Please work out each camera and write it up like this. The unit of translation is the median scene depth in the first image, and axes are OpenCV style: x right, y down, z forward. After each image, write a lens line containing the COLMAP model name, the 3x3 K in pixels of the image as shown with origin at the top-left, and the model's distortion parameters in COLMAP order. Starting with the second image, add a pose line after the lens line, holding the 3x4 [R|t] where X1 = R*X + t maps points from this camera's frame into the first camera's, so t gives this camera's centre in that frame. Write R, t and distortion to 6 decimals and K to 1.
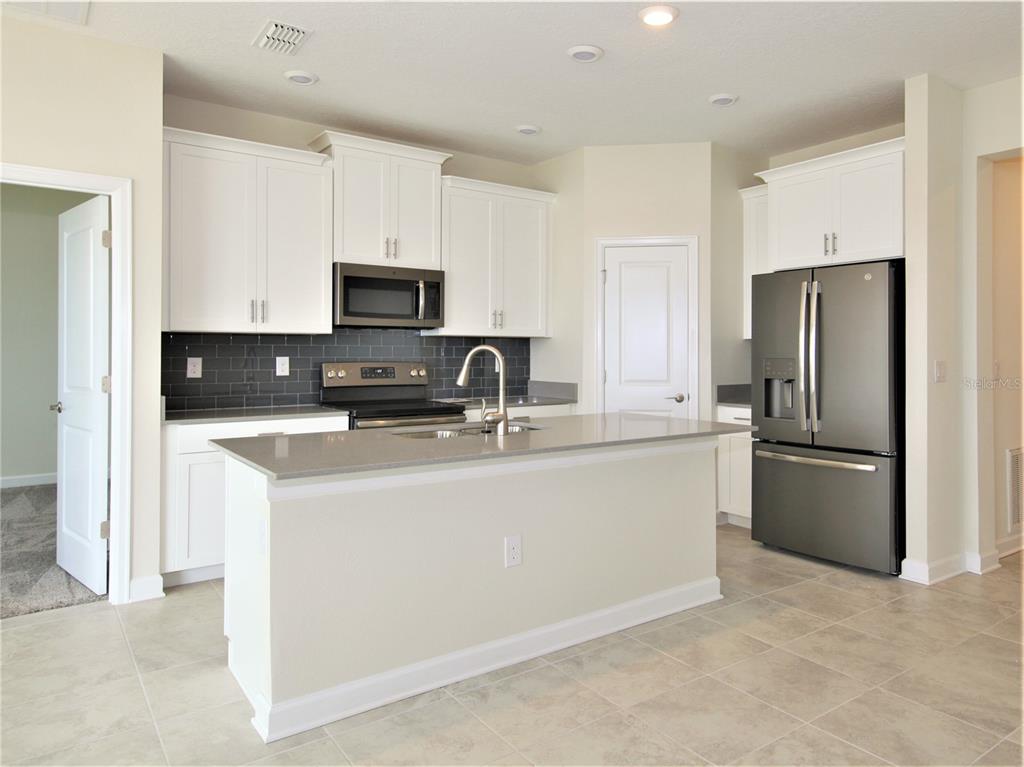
lens RADIAL K [[676.9, 0, 511.0], [0, 676.9, 343.3], [0, 0, 1]] dist [0.004092, 0.000480]
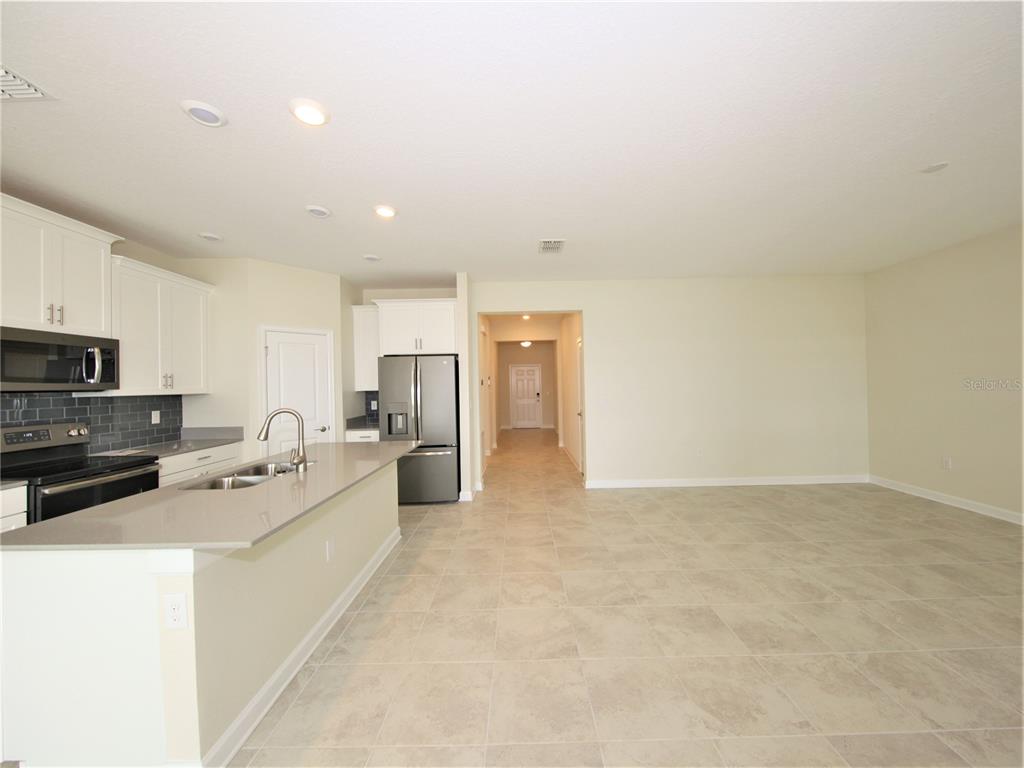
lens RADIAL K [[379.0, 0, 512.0], [0, 379.0, 384.0], [0, 0, 1]] dist [-0.013744, -0.000214]
pose [[0.589774, -0.016093, 0.807408, -0.230153], [0.018758, 0.999805, 0.006225, -0.026006], [-0.807351, 0.011474, 0.589960, 0.109704]]
